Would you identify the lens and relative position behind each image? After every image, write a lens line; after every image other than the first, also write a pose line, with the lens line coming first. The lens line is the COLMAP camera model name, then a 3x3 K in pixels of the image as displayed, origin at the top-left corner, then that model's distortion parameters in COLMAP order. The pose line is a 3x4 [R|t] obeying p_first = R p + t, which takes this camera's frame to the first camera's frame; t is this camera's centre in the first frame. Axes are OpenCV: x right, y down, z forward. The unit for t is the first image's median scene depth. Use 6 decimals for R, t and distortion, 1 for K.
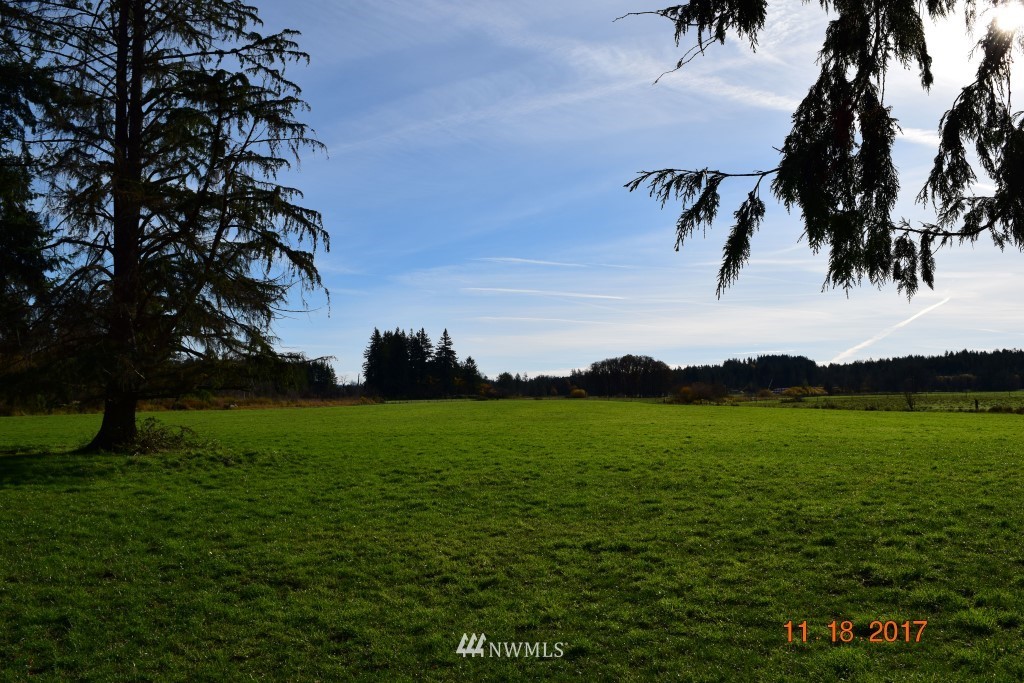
lens RADIAL K [[800.3, 0, 514.2], [0, 800.3, 341.6], [0, 0, 1]] dist [-0.100886, 0.029956]
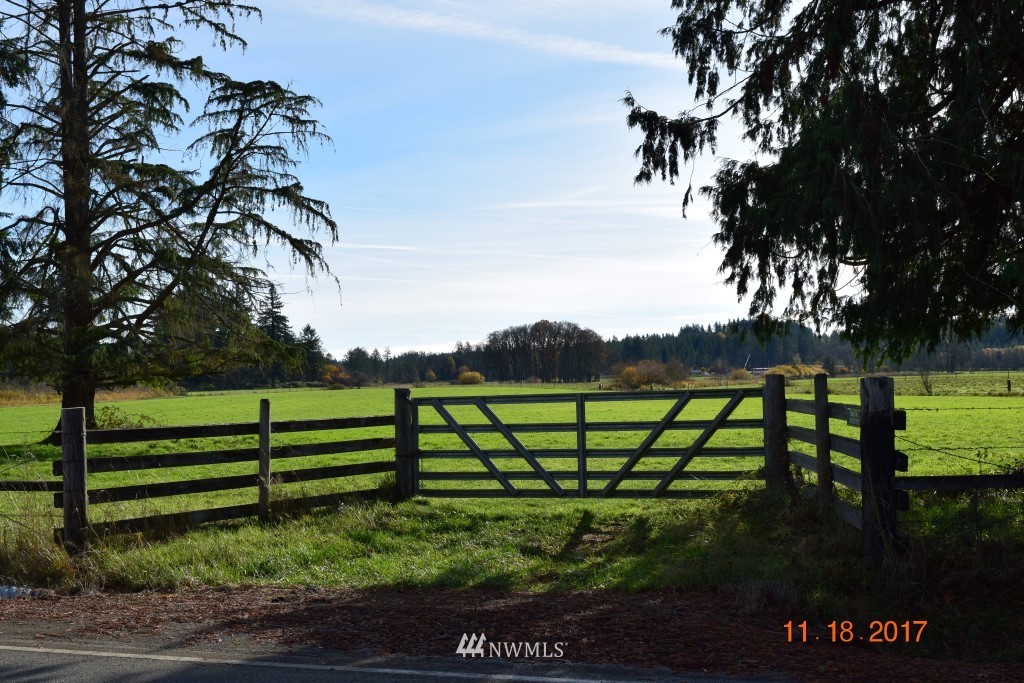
lens RADIAL K [[1207.0, 0, 512.0], [0, 1207.0, 341.5], [0, 0, 1]] dist [-0.062430, 0.044153]
pose [[0.992814, -0.008476, 0.119369, -0.141624], [0.004391, 0.999397, 0.034441, -0.025218], [-0.119589, -0.033669, 0.992252, -0.441912]]
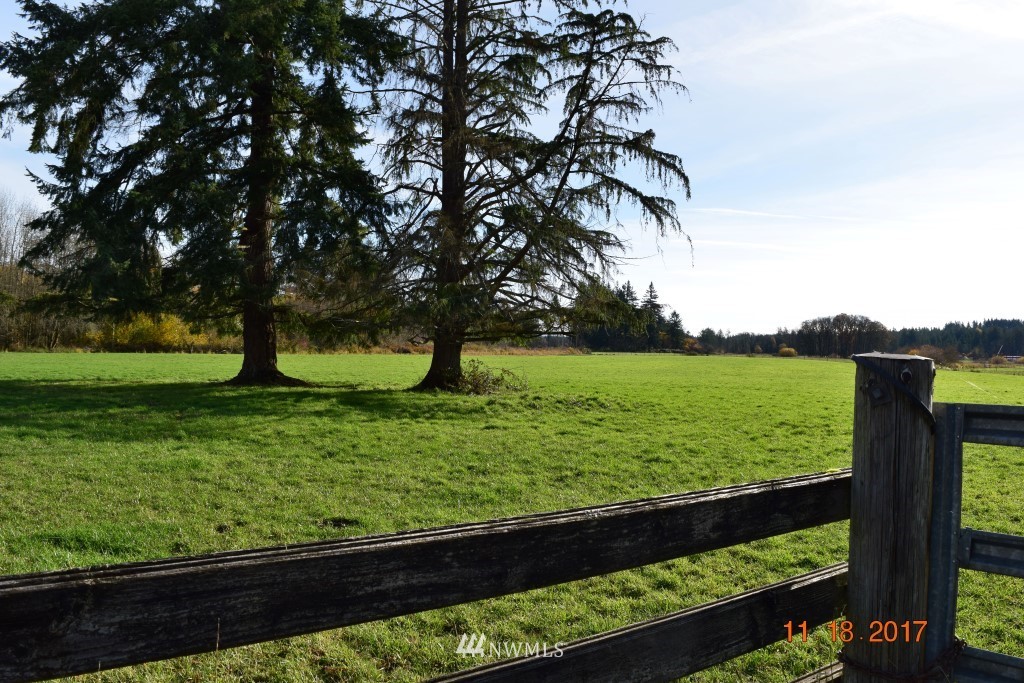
lens RADIAL K [[800.3, 0, 514.2], [0, 800.3, 341.6], [0, 0, 1]] dist [-0.100886, 0.029956]
pose [[0.969205, 0.036865, -0.243480, -0.143899], [-0.022364, 0.997822, 0.062059, 0.006408], [0.245237, -0.054703, 0.967919, -0.005765]]
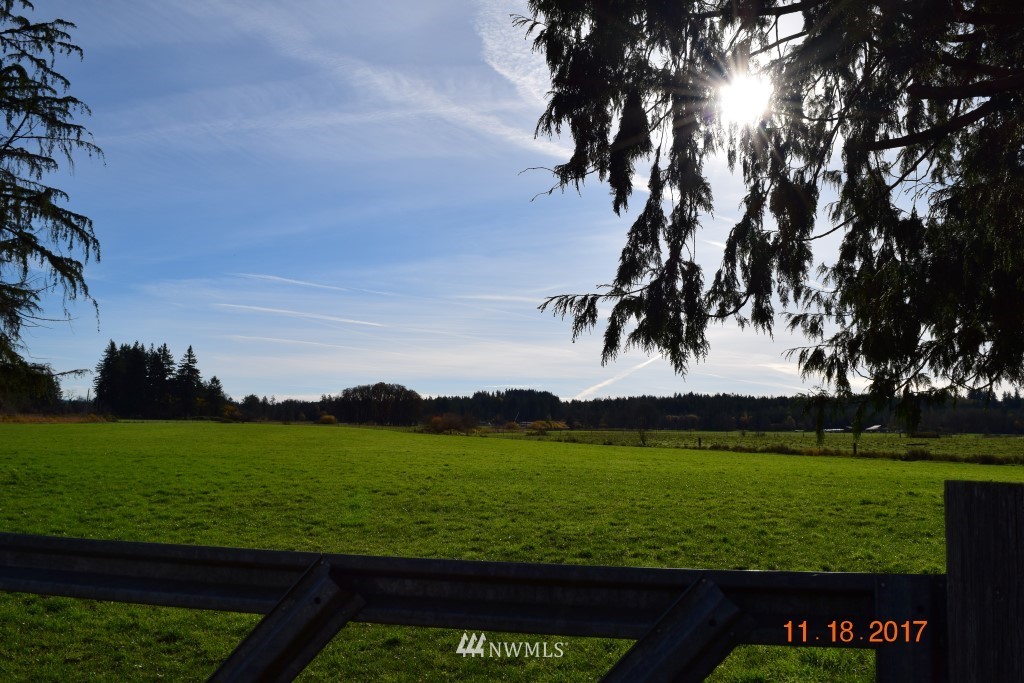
lens RADIAL K [[800.3, 0, 514.2], [0, 800.3, 341.6], [0, 0, 1]] dist [-0.100886, 0.029956]
pose [[0.951869, 0.061281, 0.300316, -0.022754], [-0.050664, 0.997789, -0.043020, -0.000875], [-0.302288, 0.025734, 0.952869, -0.029954]]
